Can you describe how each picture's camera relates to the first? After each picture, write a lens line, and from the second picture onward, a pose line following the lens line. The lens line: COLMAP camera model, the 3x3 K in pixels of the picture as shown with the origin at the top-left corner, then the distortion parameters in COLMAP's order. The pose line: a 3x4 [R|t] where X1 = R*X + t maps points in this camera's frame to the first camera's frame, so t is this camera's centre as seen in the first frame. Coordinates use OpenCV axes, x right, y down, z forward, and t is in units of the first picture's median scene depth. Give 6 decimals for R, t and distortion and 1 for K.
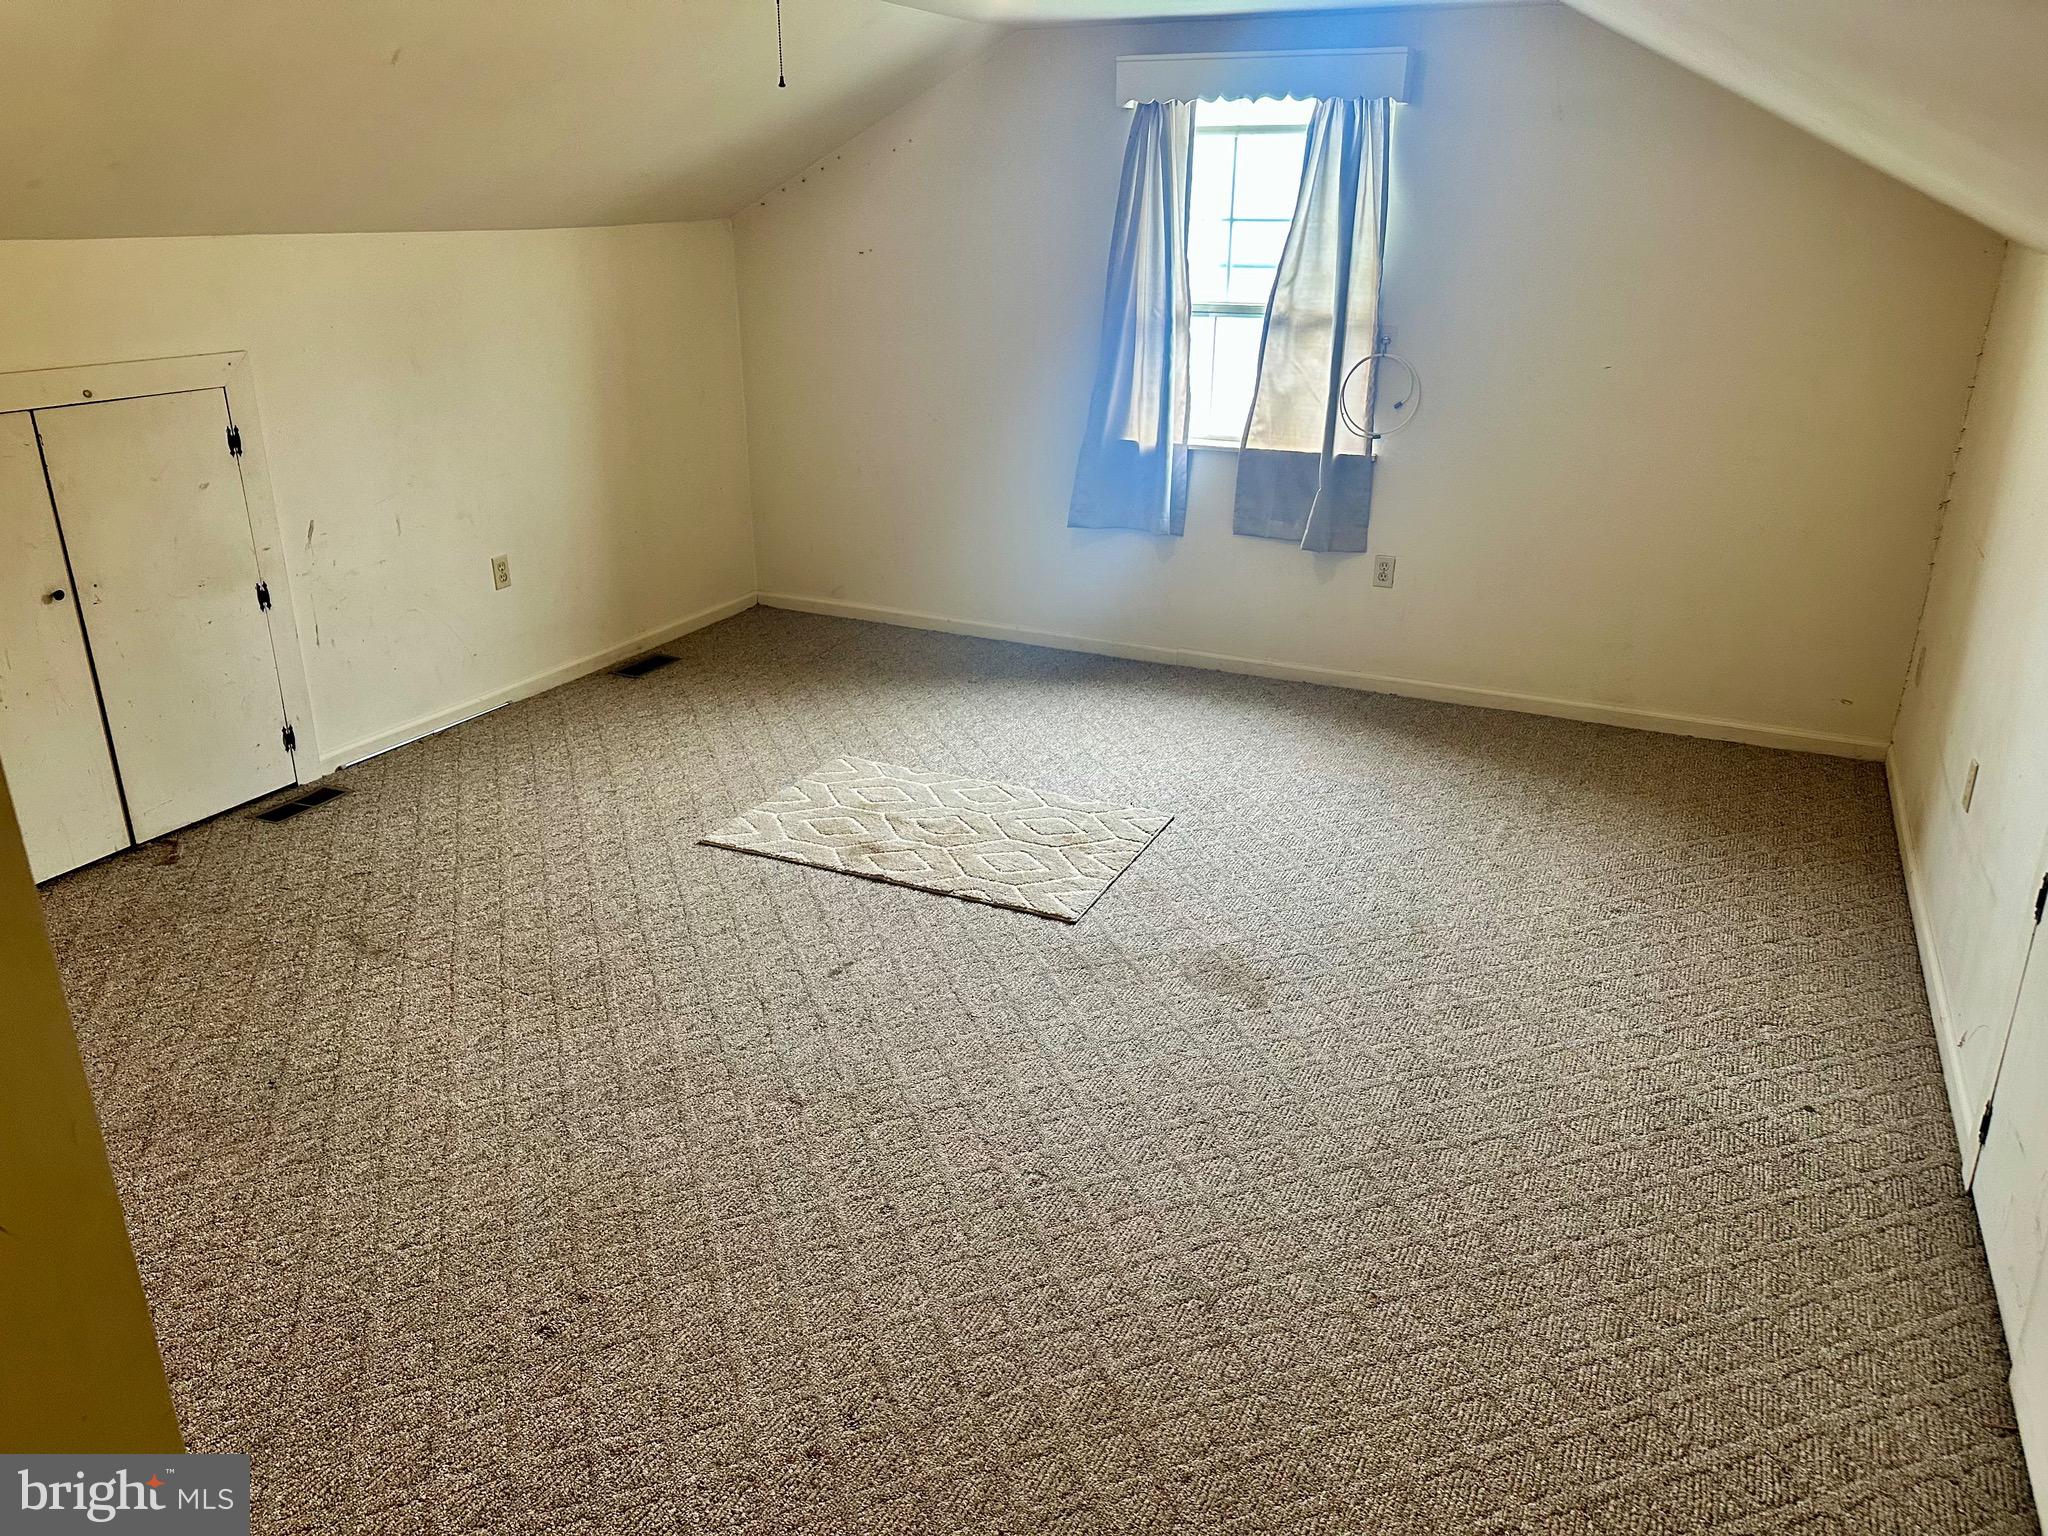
lens RADIAL K [[1418.1, 0, 1022.9], [0, 1418.1, 781.7], [0, 0, 1]] dist [0.014108, -0.031773]
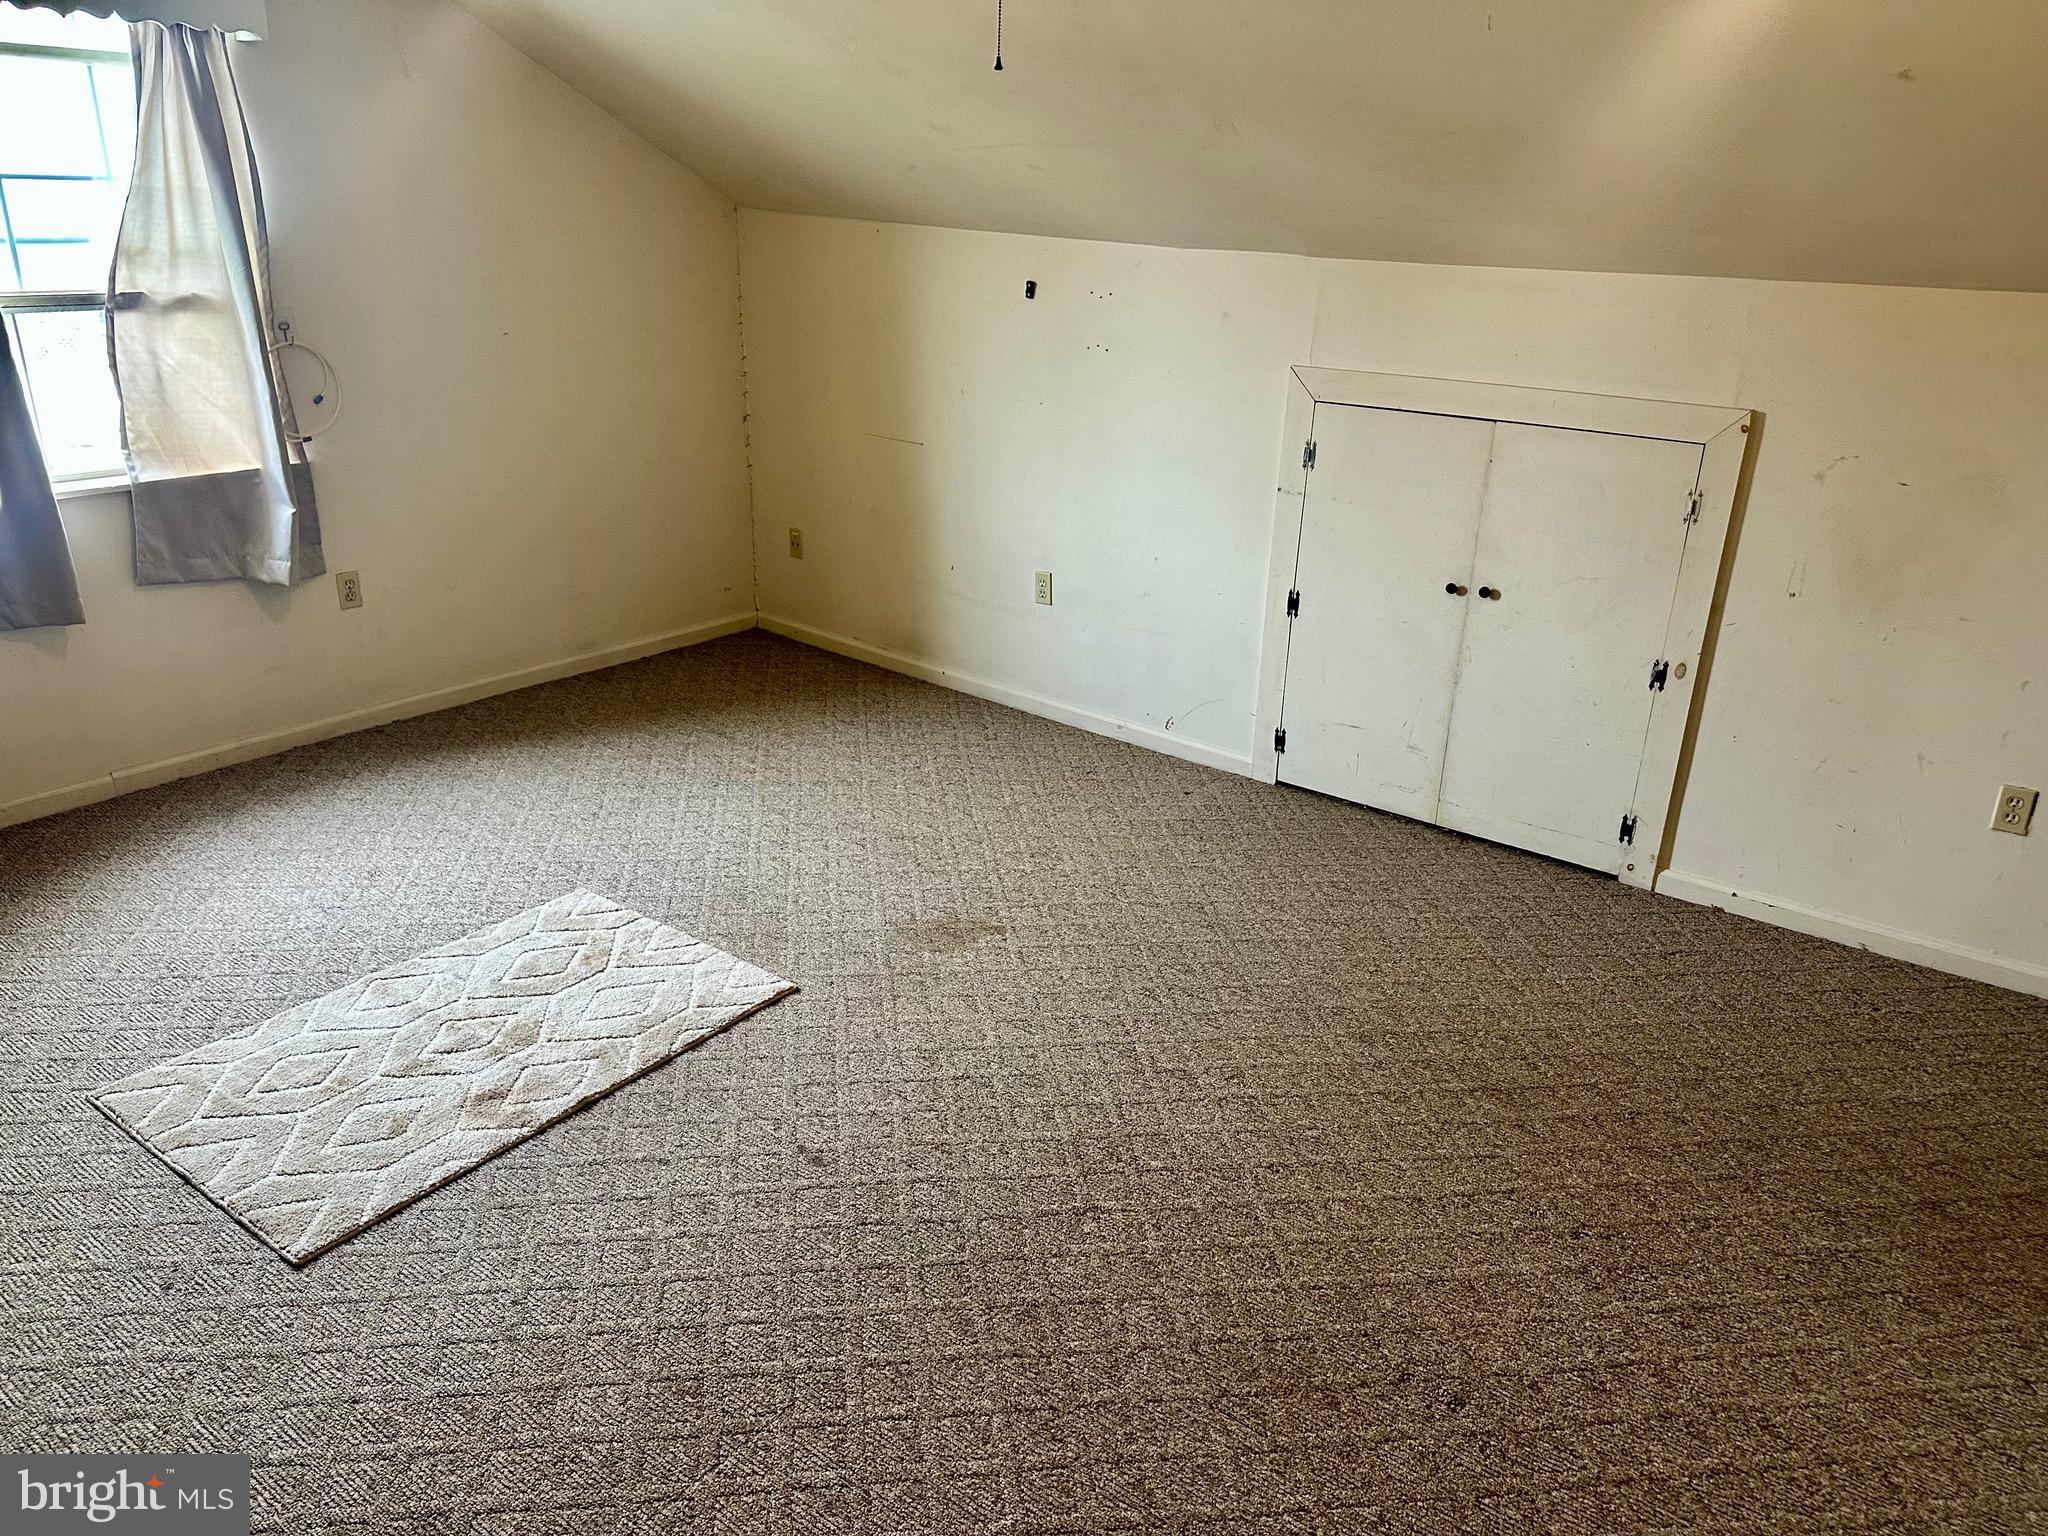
lens RADIAL K [[1418.1, 0, 1028.0], [0, 1418.1, 756.9], [0, 0, 1]] dist [0.014108, -0.031773]
pose [[0.180936, -0.349500, 0.919300, -0.528221], [0.318427, 0.905197, 0.281466, -0.178418], [-0.930519, 0.241803, 0.275073, 0.428286]]
